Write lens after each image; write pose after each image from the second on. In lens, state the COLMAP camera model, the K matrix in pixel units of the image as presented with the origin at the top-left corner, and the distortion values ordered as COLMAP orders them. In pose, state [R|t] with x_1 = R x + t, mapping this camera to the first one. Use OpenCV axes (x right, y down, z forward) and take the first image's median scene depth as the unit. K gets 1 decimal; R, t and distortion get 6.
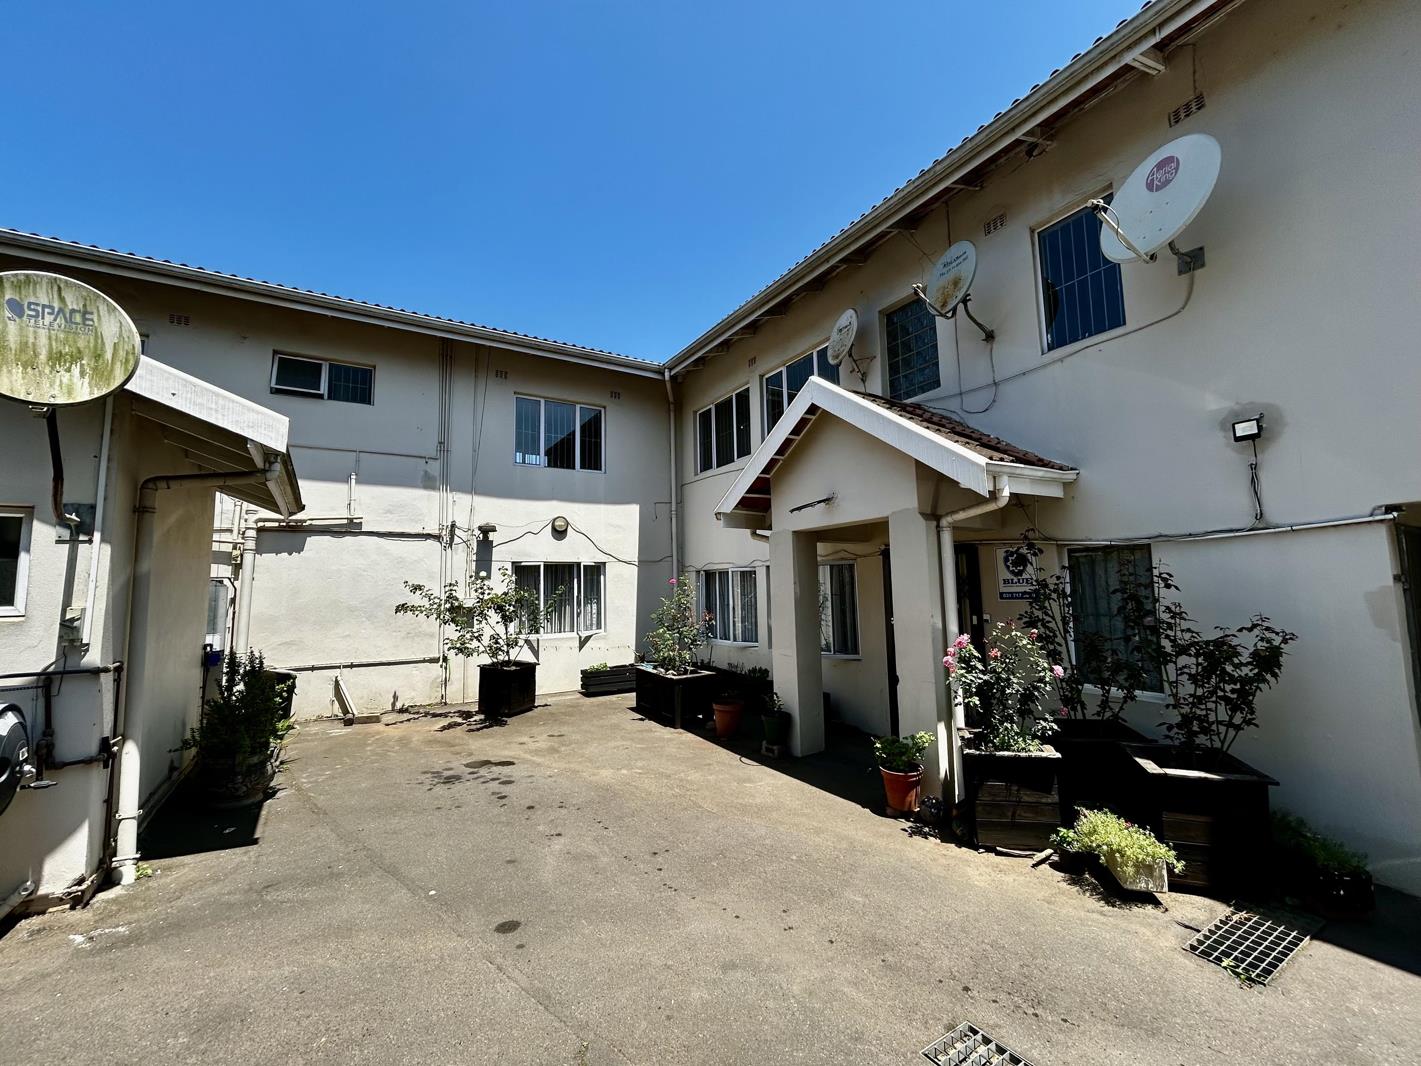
lens RADIAL K [[577.9, 0, 710.1], [0, 577.9, 534.3], [0, 0, 1]] dist [-0.009087, 0.004064]
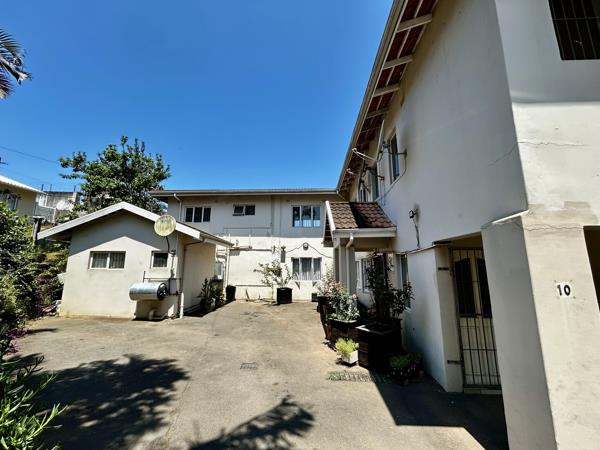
lens RADIAL K [[244.0, 0, 300.0], [0, 244.0, 224.4], [0, 0, 1]] dist [-0.009087, 0.004064]
pose [[0.826258, -0.075134, -0.558259, 0.553526], [0.034962, 0.995994, -0.082300, -0.025350], [0.562206, 0.048483, 0.825575, -0.139214]]
